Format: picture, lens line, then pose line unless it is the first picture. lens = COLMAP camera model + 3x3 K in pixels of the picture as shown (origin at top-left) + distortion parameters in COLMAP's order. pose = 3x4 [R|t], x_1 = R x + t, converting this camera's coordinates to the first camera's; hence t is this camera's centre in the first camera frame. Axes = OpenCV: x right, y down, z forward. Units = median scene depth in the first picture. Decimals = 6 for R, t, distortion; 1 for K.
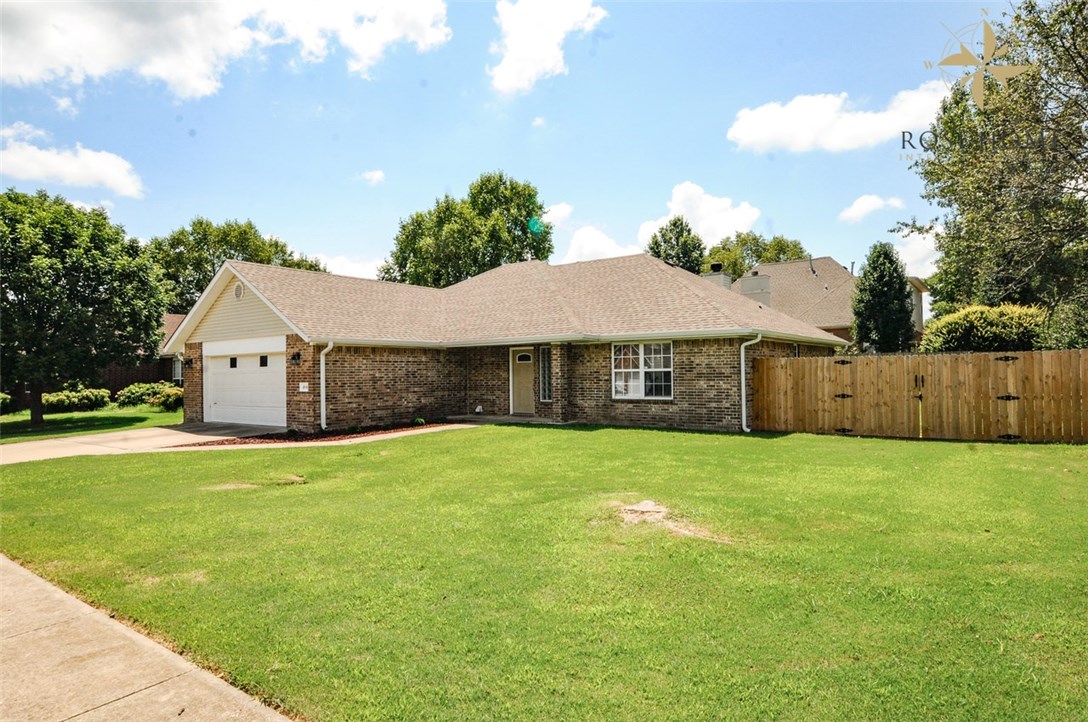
lens RADIAL K [[606.9, 0, 544.0], [0, 606.9, 361.0], [0, 0, 1]] dist [-0.018370, -0.000586]
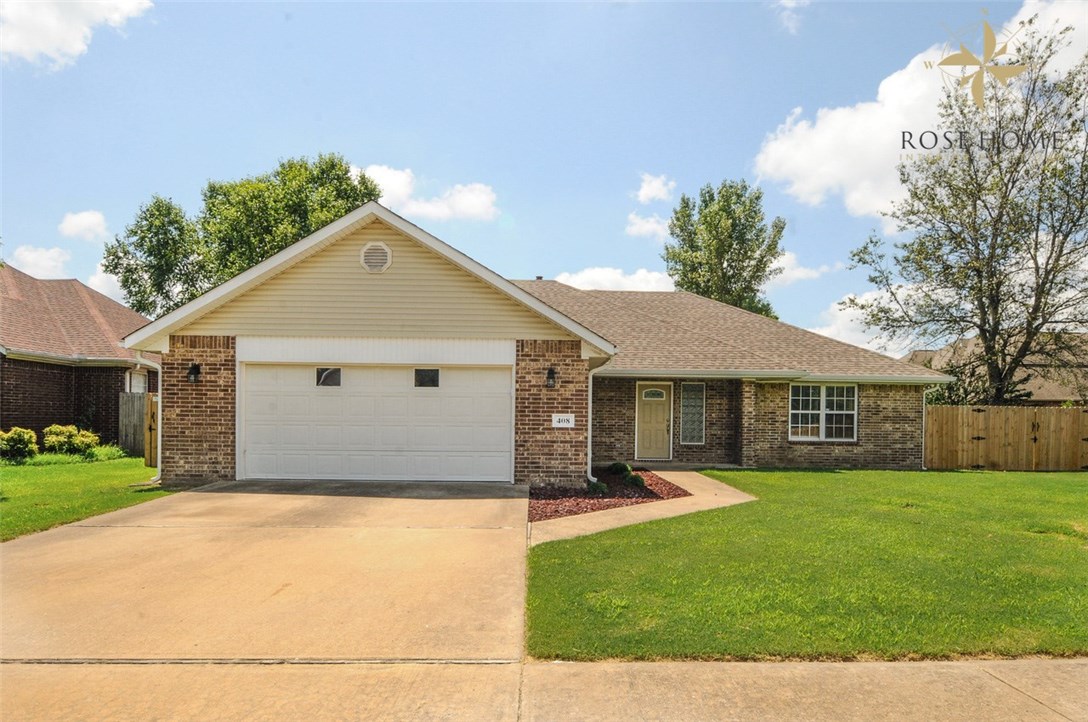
lens RADIAL K [[624.4, 0, 545.0], [0, 624.4, 426.5], [0, 0, 1]] dist [0.000482, -0.018379]
pose [[0.798496, 0.019155, 0.601695, -0.778472], [-0.034111, 0.999327, 0.013455, 0.038406], [-0.601033, -0.031268, 0.798612, 0.427780]]
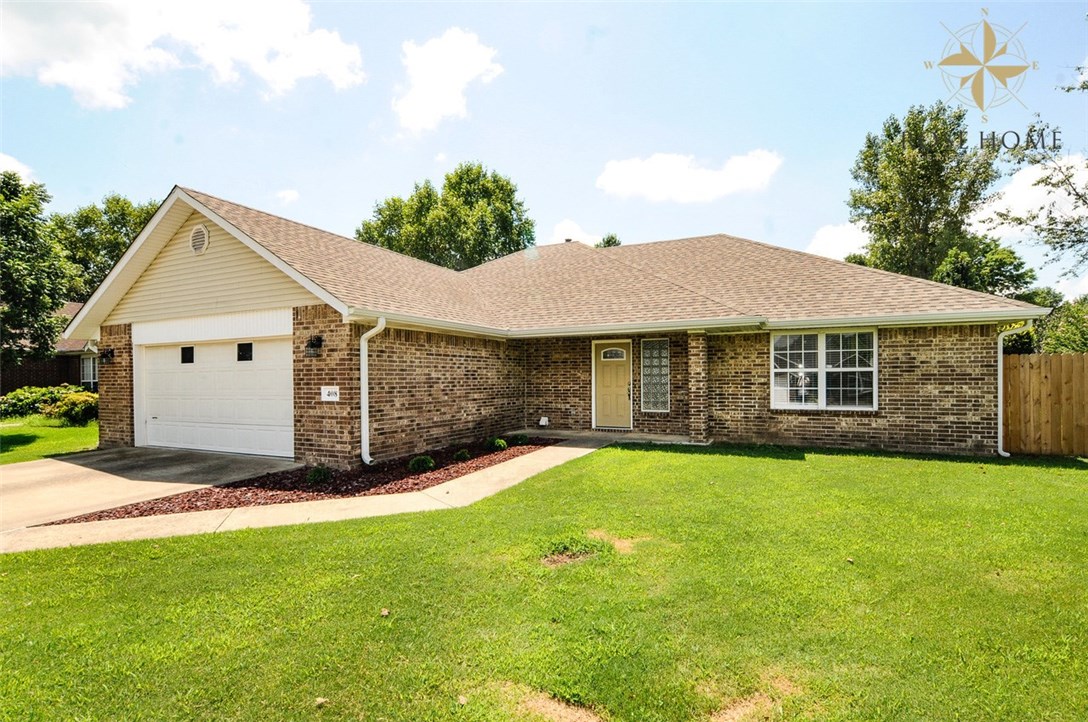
lens RADIAL K [[512.1, 0, 547.1], [0, 512.1, 380.4], [0, 0, 1]] dist [-0.005013, 0.000157]
pose [[0.982730, 0.004080, 0.185002, -0.261593], [-0.008392, 0.999711, 0.022536, 0.015598], [-0.184857, -0.023699, 0.982480, 0.432255]]
